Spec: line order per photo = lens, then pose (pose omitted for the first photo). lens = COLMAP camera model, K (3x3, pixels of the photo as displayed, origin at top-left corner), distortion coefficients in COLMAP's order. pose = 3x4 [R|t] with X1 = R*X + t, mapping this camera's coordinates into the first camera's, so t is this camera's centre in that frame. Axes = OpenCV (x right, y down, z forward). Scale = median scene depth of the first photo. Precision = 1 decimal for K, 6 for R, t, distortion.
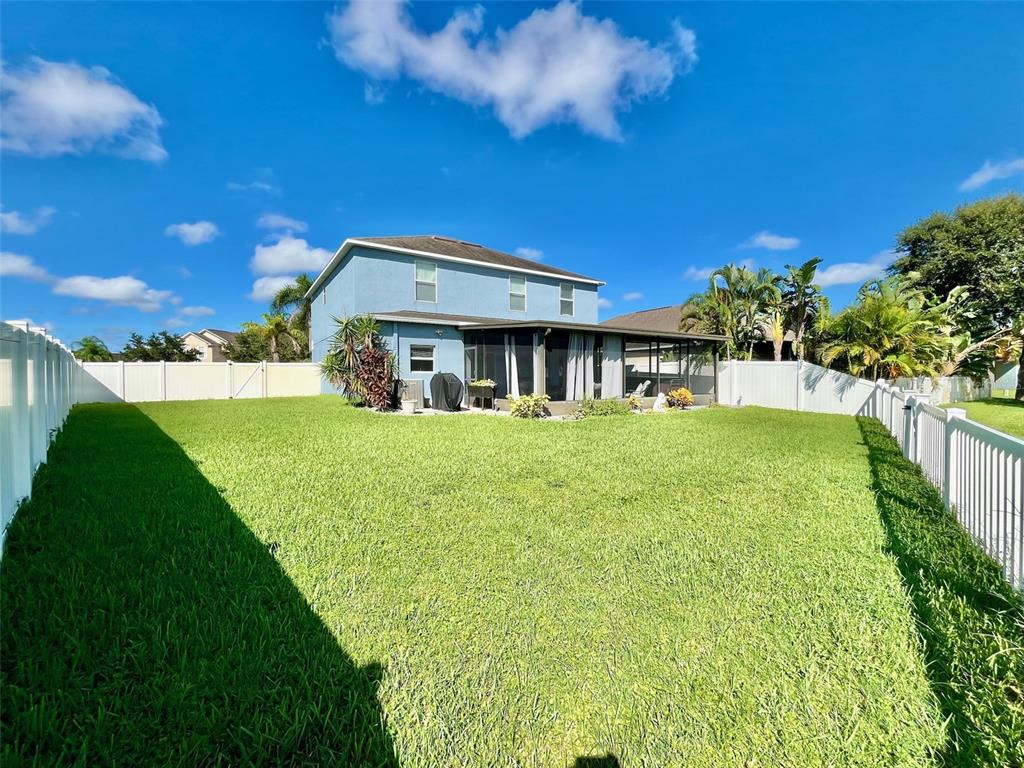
lens RADIAL K [[413.7, 0, 511.7], [0, 413.7, 385.3], [0, 0, 1]] dist [-0.002589, -0.000171]
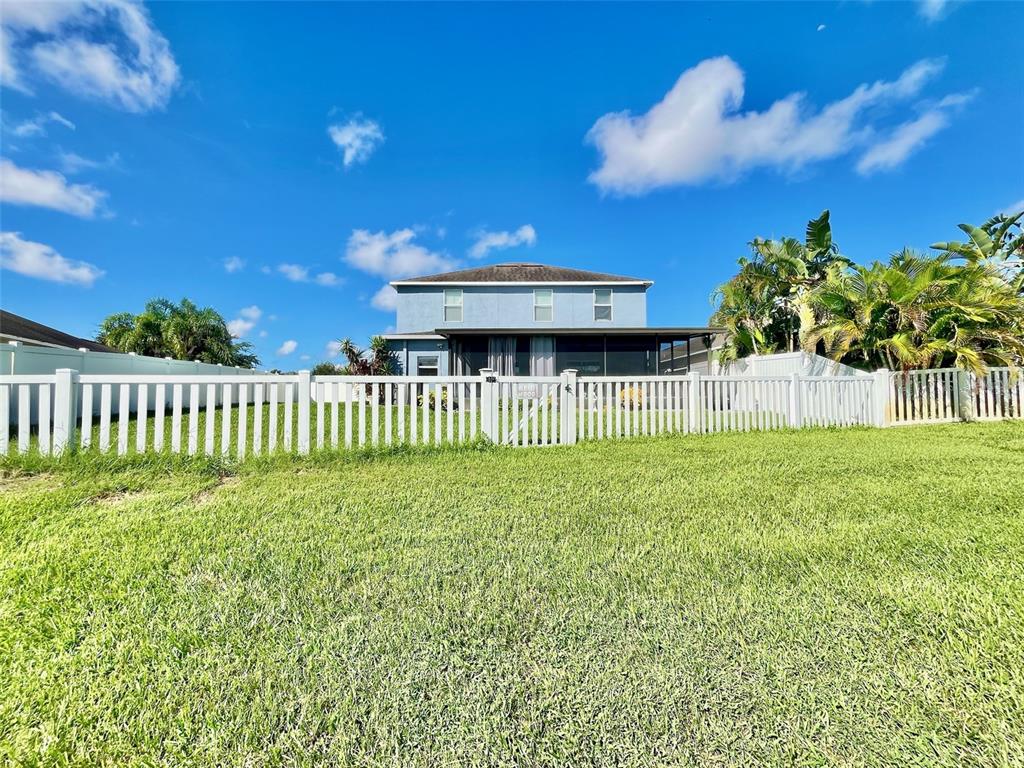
lens RADIAL K [[413.7, 0, 511.8], [0, 413.7, 384.6], [0, 0, 1]] dist [-0.002589, -0.000171]
pose [[0.871539, -0.026059, -0.489633, 0.609873], [0.004701, 0.998985, -0.044799, 0.045303], [0.490304, 0.036742, 0.870777, 0.027739]]
